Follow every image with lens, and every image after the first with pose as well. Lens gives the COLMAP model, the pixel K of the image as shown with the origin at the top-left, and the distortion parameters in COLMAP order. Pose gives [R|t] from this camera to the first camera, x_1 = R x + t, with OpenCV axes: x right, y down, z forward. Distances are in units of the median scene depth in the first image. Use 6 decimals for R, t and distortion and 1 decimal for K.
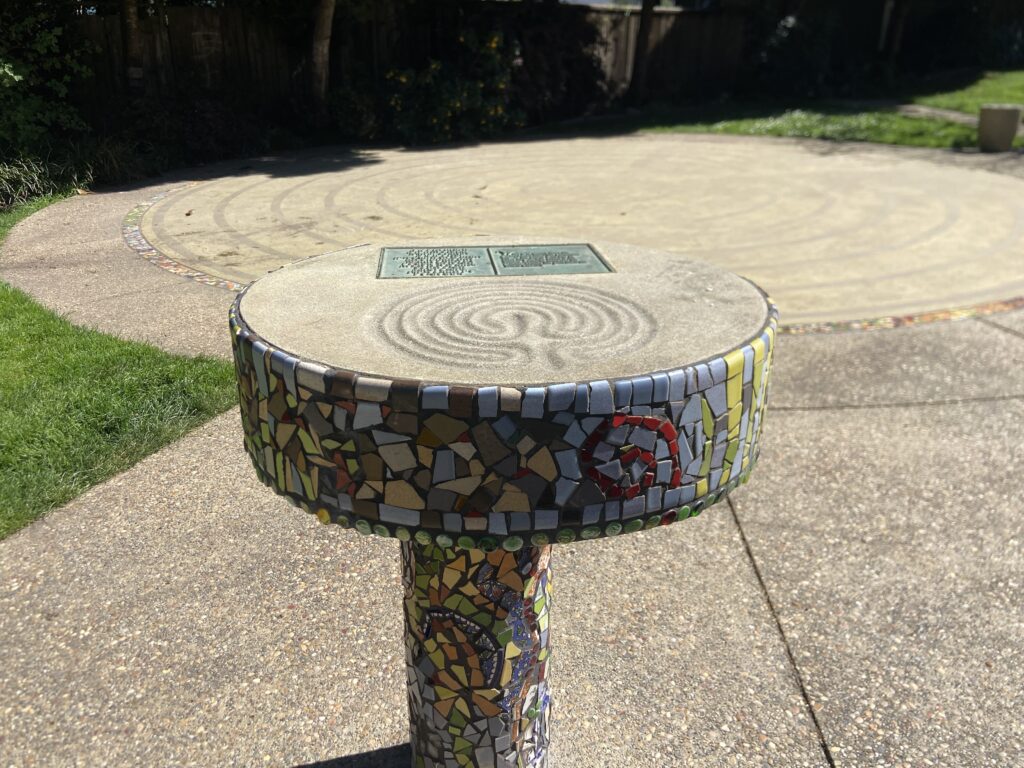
lens RADIAL K [[771.0, 0, 515.8], [0, 771.0, 381.5], [0, 0, 1]] dist [0.047619, -0.071988]
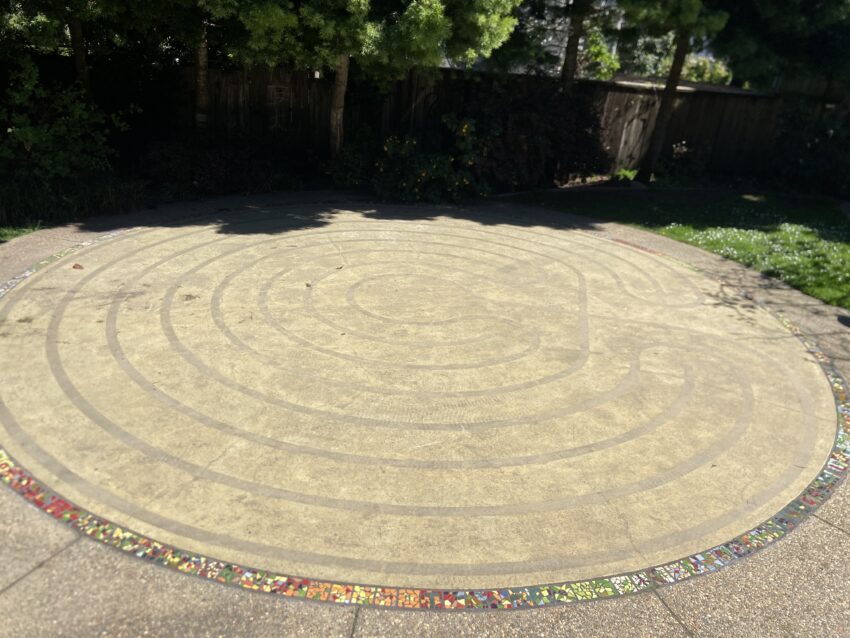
lens RADIAL K [[640.0, 0, 417.2], [0, 640.0, 313.6], [0, 0, 1]] dist [0.047619, -0.071988]
pose [[0.924650, 0.219697, -0.311057, 0.264958], [-0.228384, 0.973532, 0.008703, -0.149830], [0.304736, 0.062993, 0.950351, 0.063679]]
